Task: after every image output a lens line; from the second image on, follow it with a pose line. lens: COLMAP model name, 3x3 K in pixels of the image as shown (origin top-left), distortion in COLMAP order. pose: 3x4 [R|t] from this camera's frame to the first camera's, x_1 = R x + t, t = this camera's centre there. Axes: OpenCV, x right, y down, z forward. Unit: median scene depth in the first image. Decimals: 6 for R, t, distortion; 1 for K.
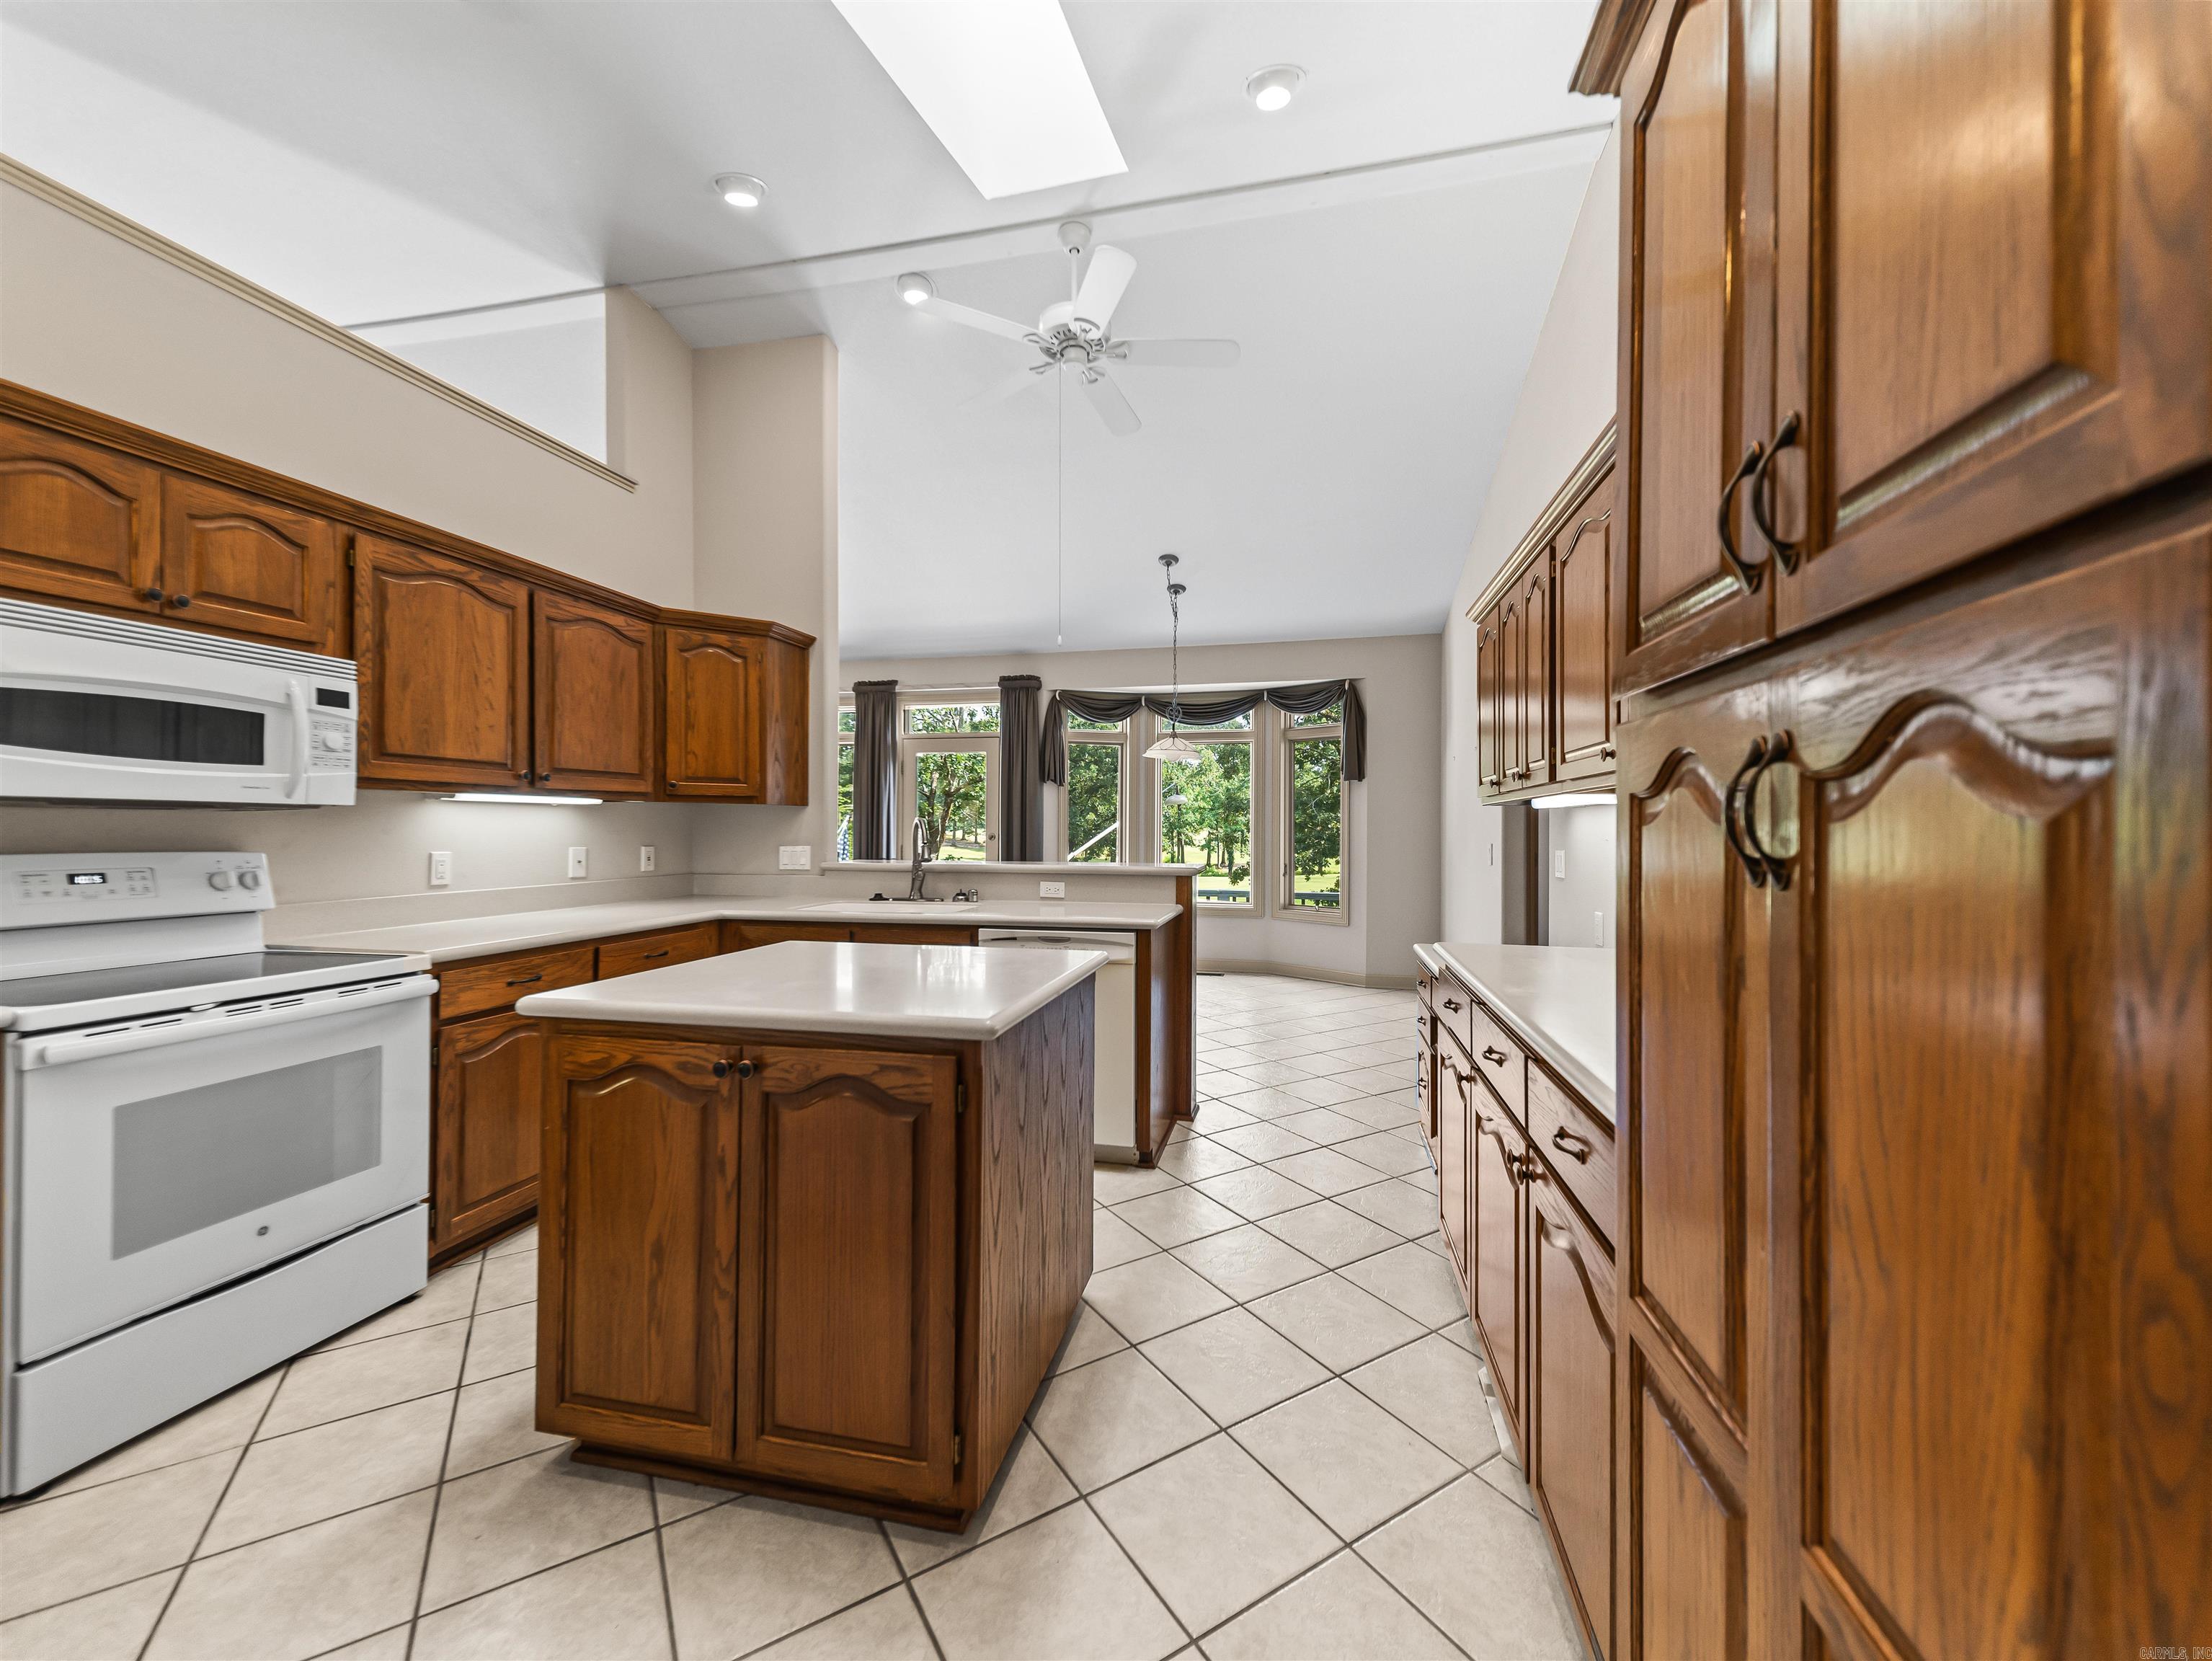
lens RADIAL K [[872.6, 0, 1098.3], [0, 872.6, 833.8], [0, 0, 1]] dist [0.038655, -0.013904]
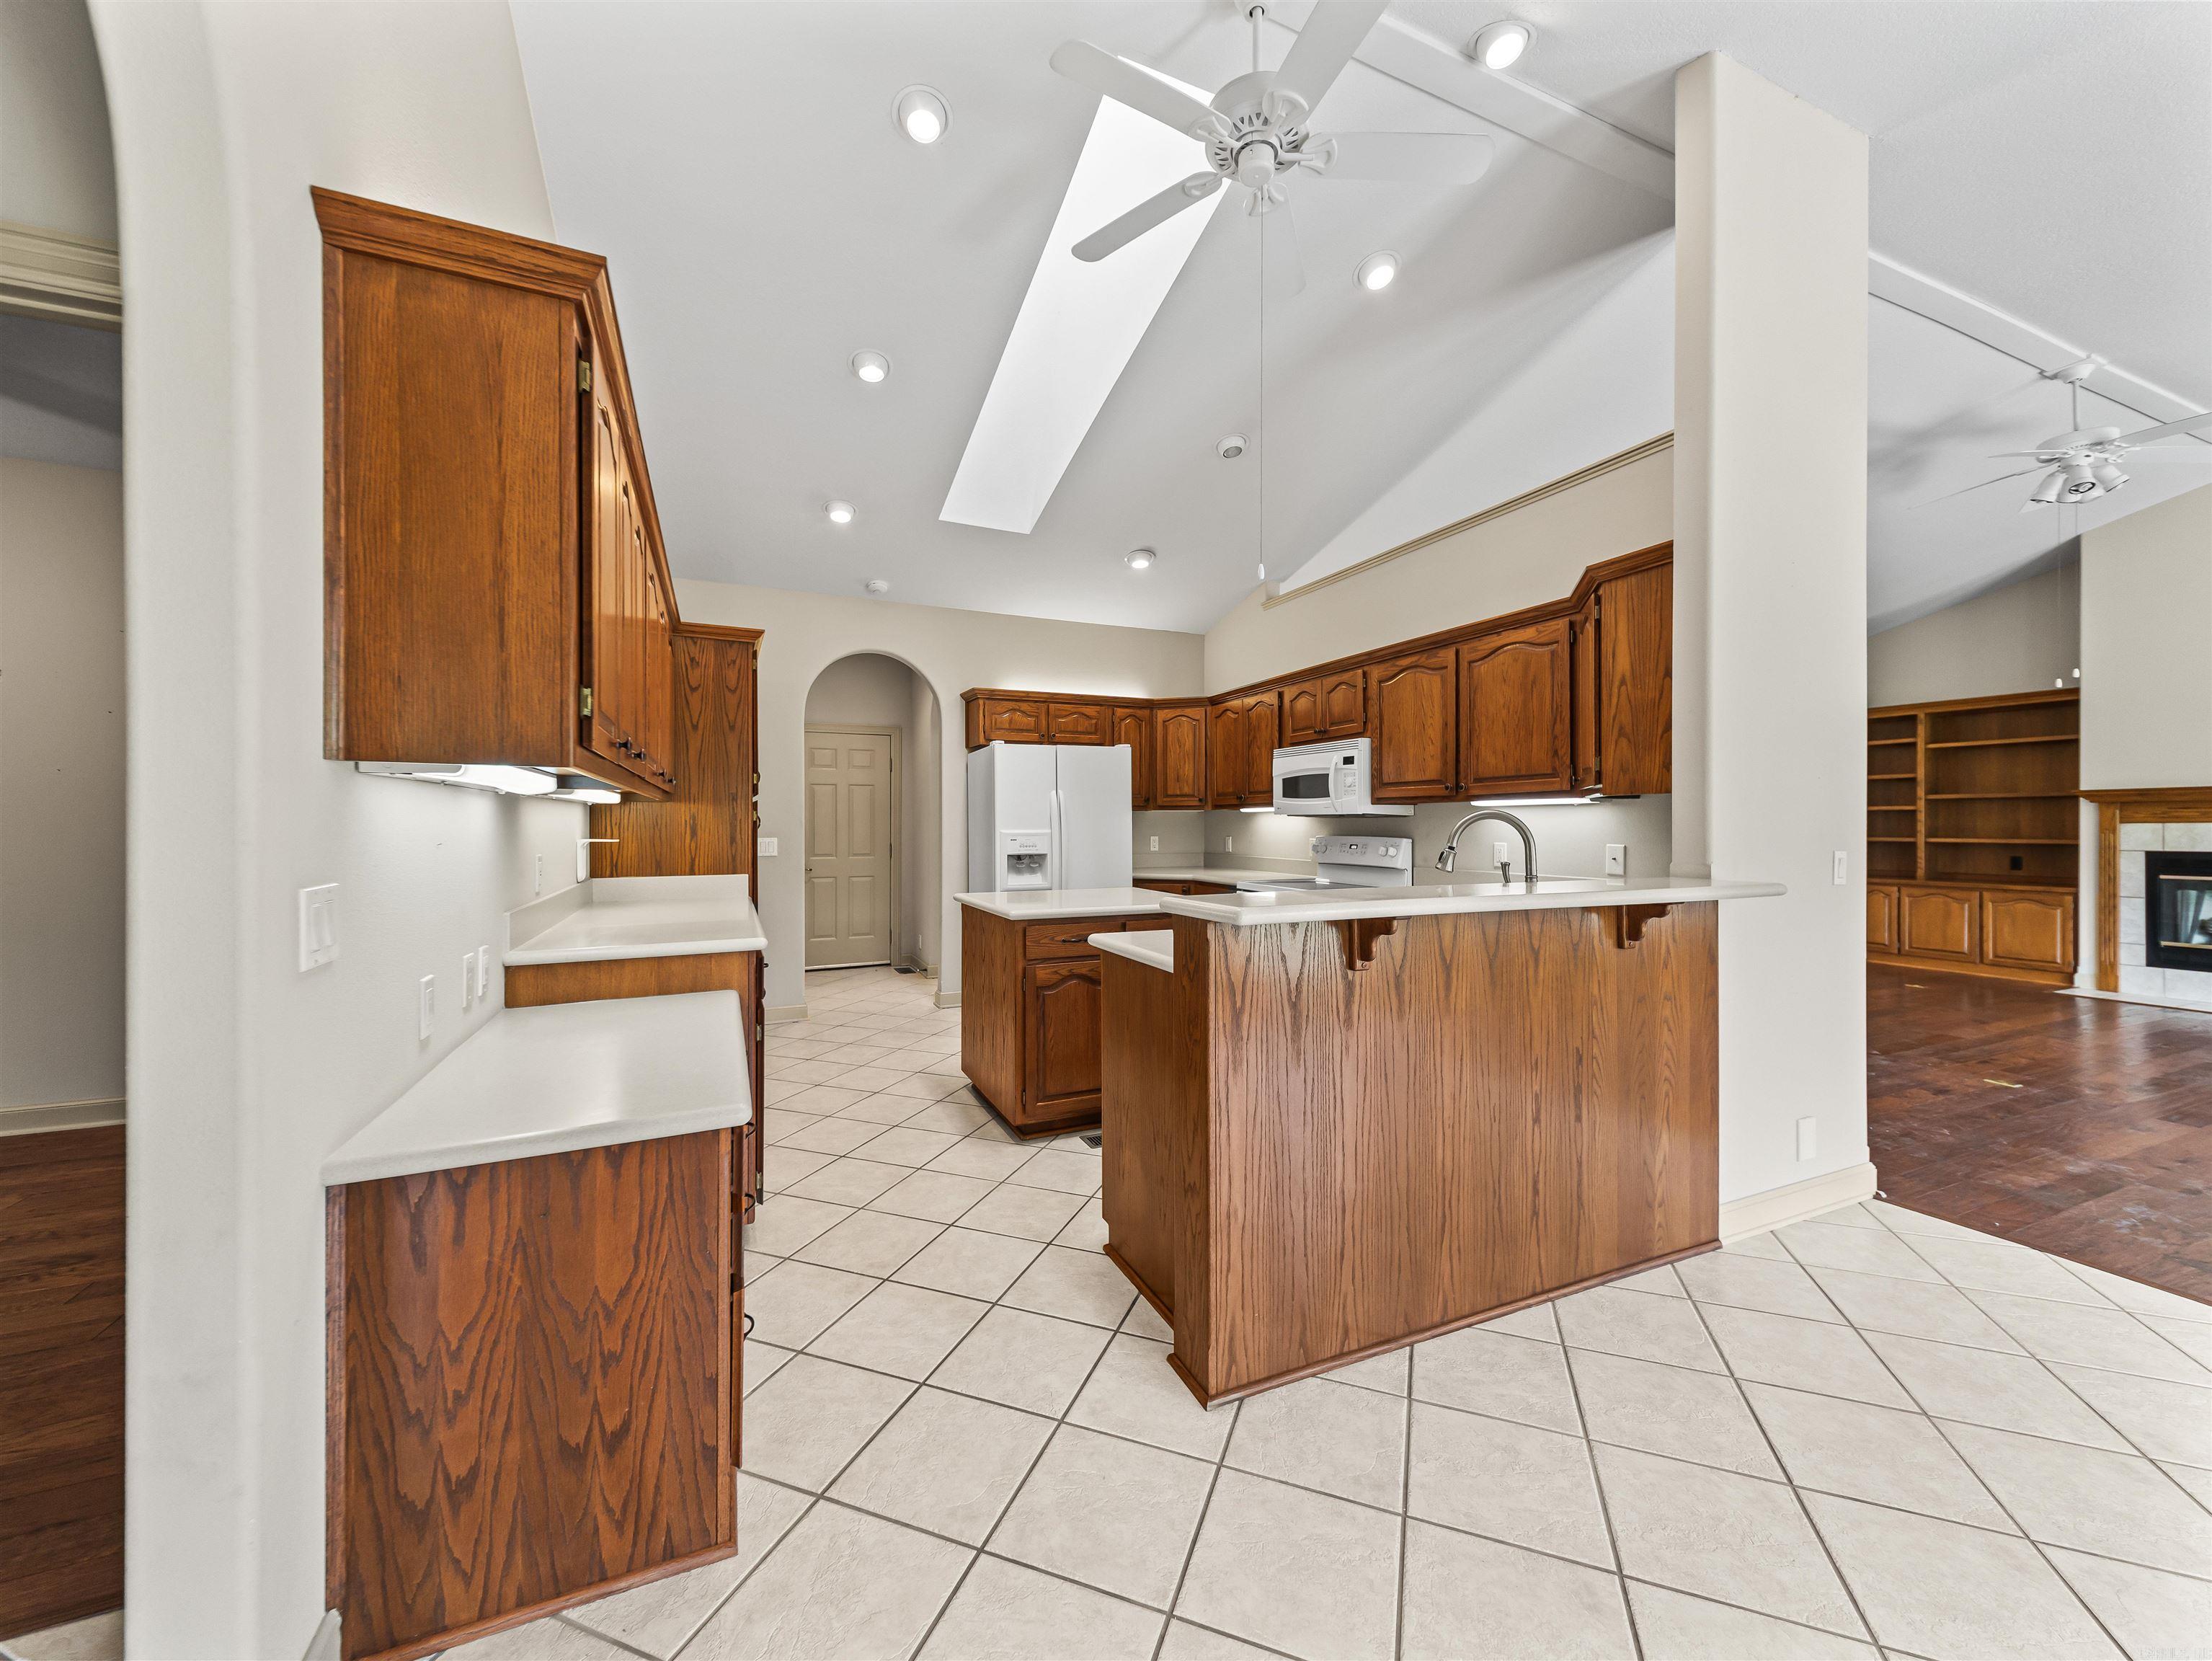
lens RADIAL K [[853.9, 0, 1102.5], [0, 853.9, 828.1], [0, 0, 1]] dist [0.032436, -0.011685]
pose [[-0.794713, -0.000175, -0.606986, 0.496187], [-0.005468, 0.999961, 0.006870, -0.007389], [0.606961, 0.008779, -0.794683, 1.472853]]
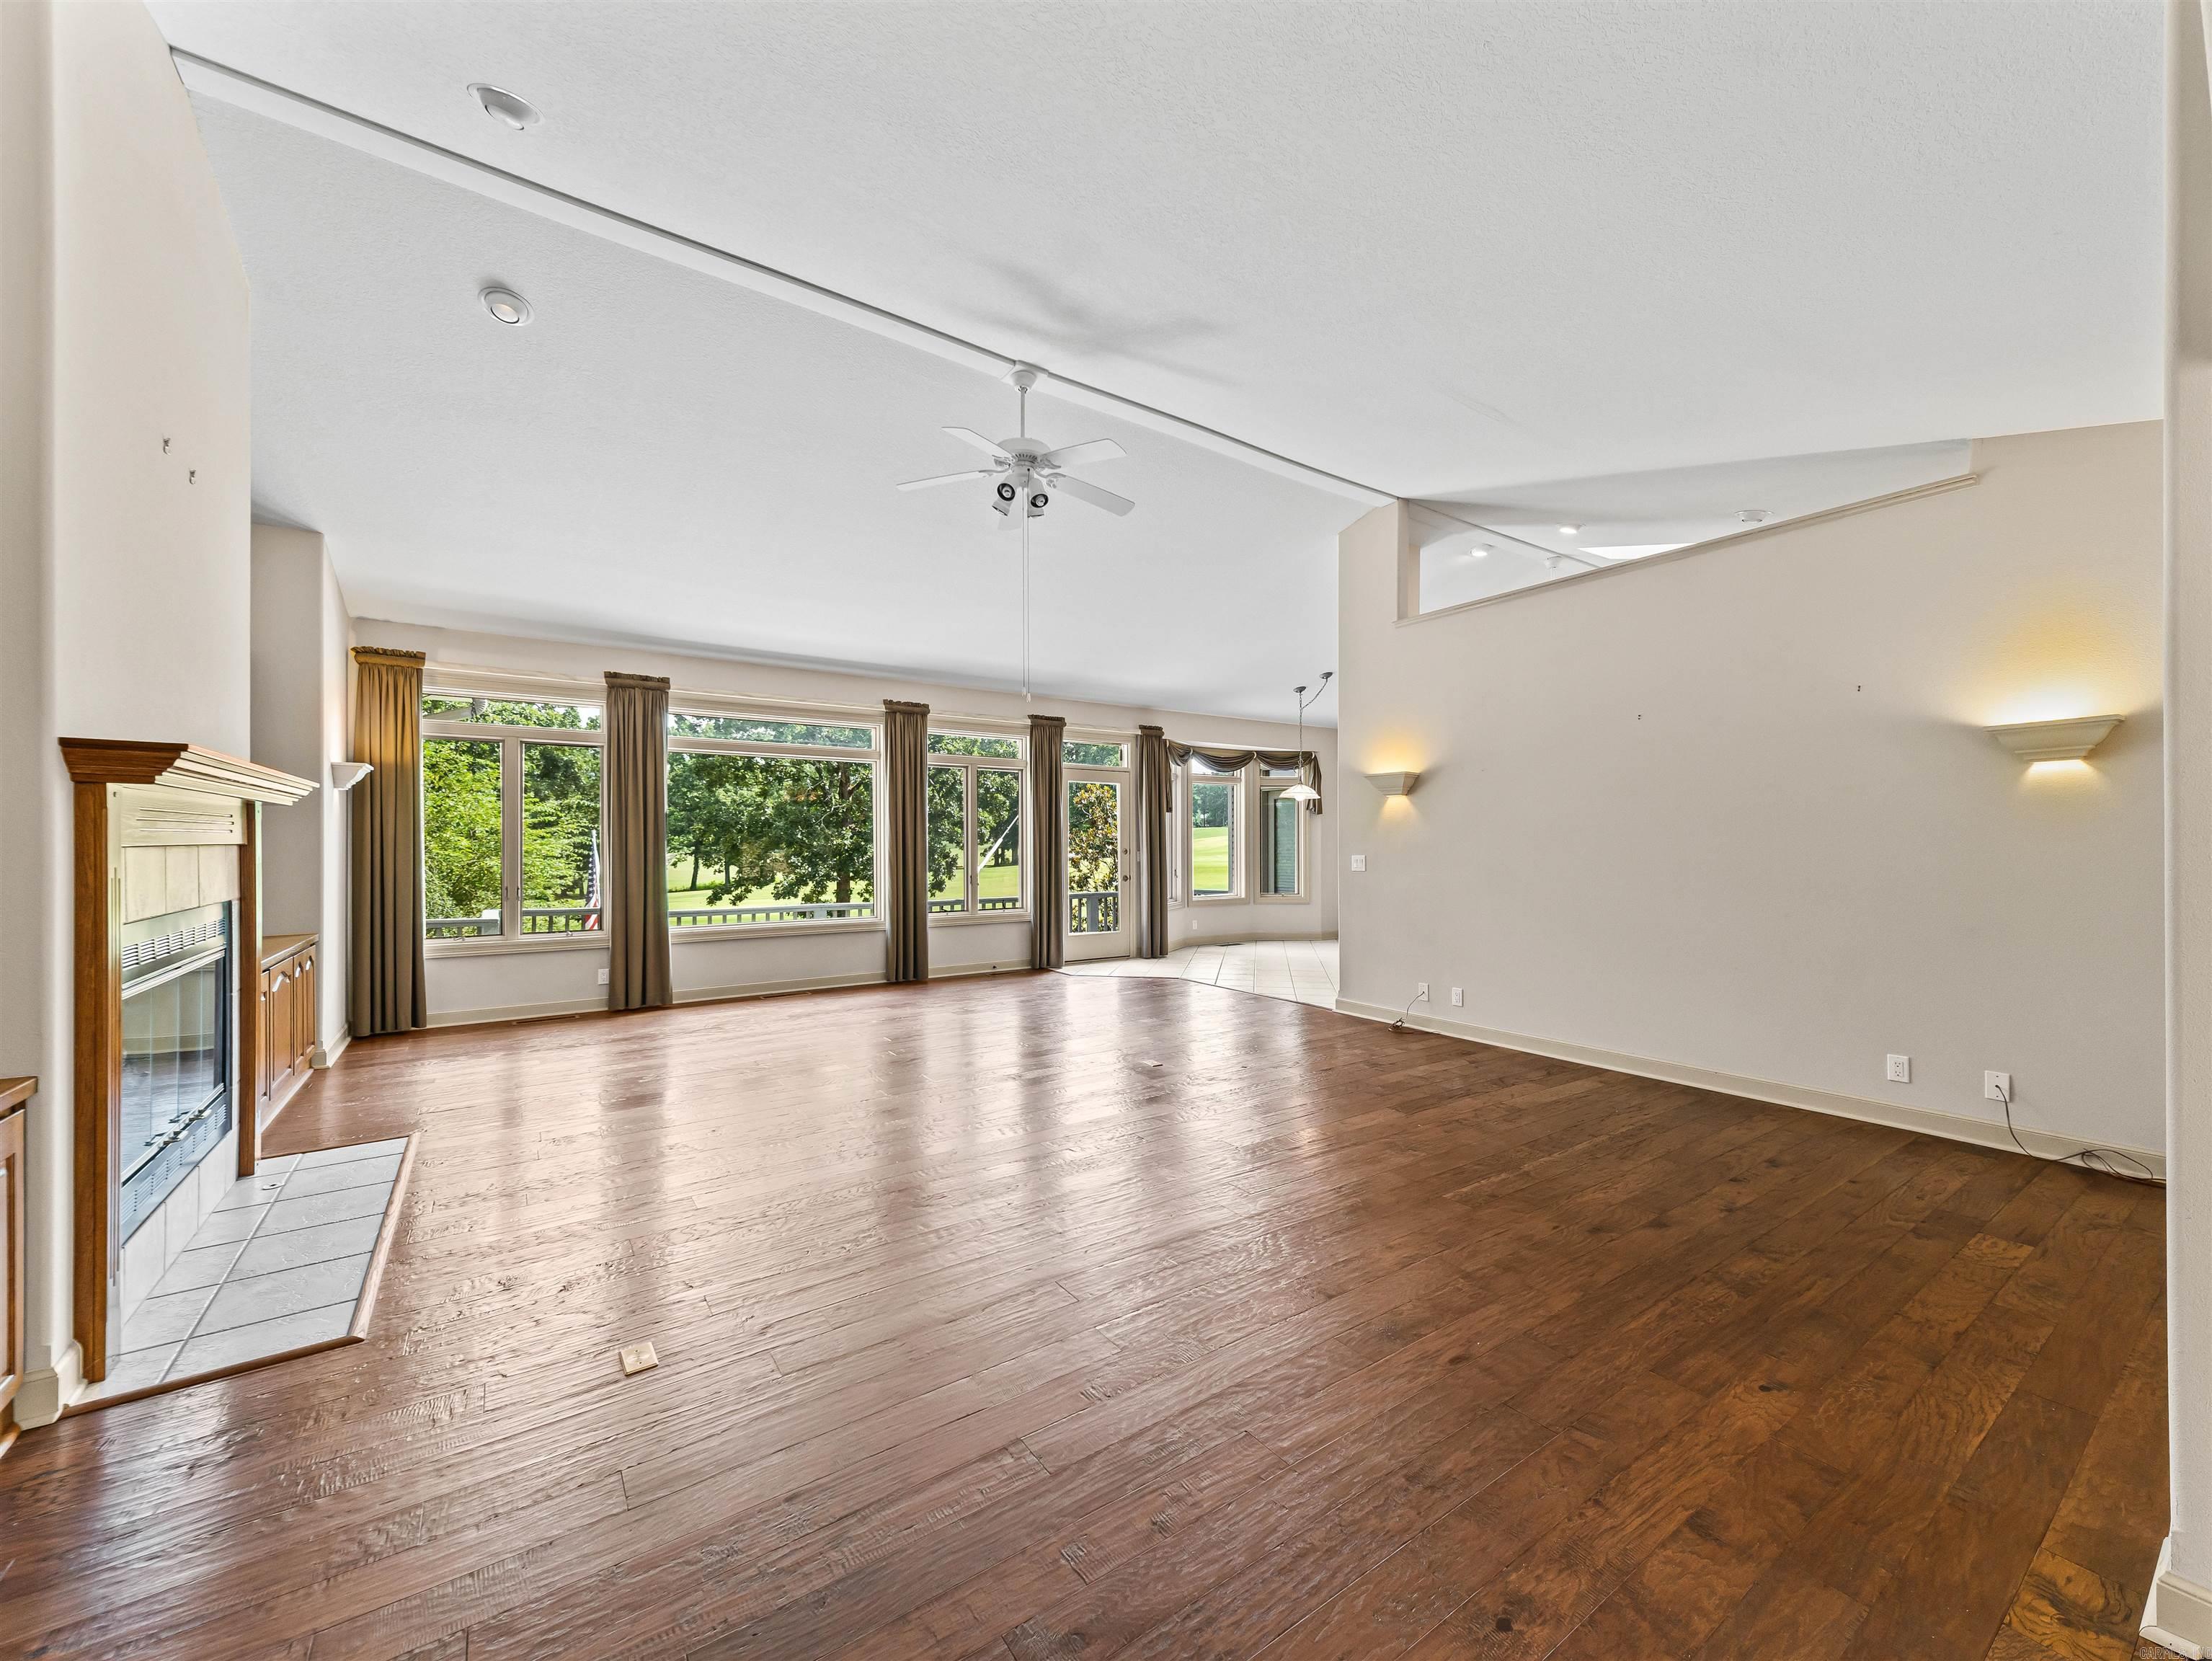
lens RADIAL K [[862.3, 0, 1098.0], [0, 862.3, 843.6], [0, 0, 1]] dist [0.031599, -0.010362]
pose [[0.670016, -0.004321, 0.742334, -2.199758], [0.009486, 0.999951, -0.002742, -0.011783], [-0.742286, 0.008879, 0.670024, 0.429278]]
